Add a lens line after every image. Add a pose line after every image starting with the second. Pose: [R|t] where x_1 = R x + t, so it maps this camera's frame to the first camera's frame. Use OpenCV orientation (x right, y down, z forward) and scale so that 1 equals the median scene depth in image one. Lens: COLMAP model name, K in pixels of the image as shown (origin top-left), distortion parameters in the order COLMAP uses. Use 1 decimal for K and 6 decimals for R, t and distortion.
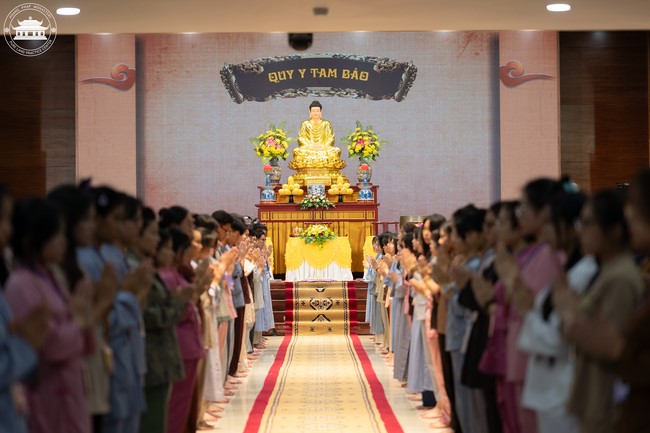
lens RADIAL K [[1511.3, 0, 327.4], [0, 1511.3, 220.8], [0, 0, 1]] dist [0.084449, 0.000000]
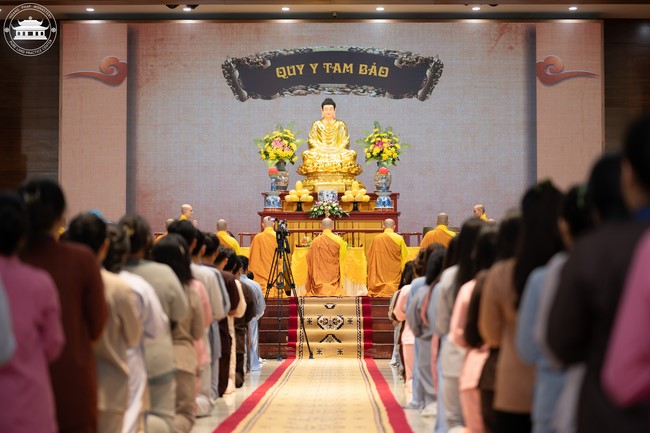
lens RADIAL K [[1511.3, 0, 326.5], [0, 1511.3, 211.9], [0, 0, 1]] dist [0.084449, 0.000000]
pose [[0.999850, 0.008323, -0.015222, 0.004972], [-0.008841, 0.999372, -0.034312, 0.017690], [0.014927, 0.034442, 0.999295, 0.115034]]
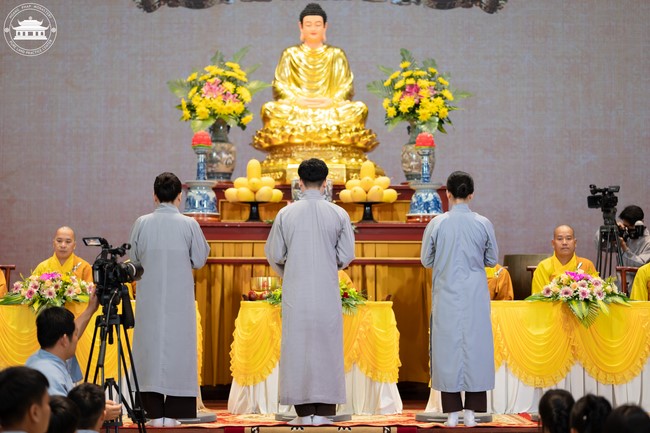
lens RADIAL K [[1511.3, 0, 322.0], [0, 1511.3, 221.9], [0, 0, 1]] dist [0.084449, 0.000000]
pose [[0.999907, 0.013569, 0.001682, -0.005014], [-0.013497, 0.999212, -0.037314, 0.004179], [-0.002187, 0.037288, 0.999302, 0.538646]]
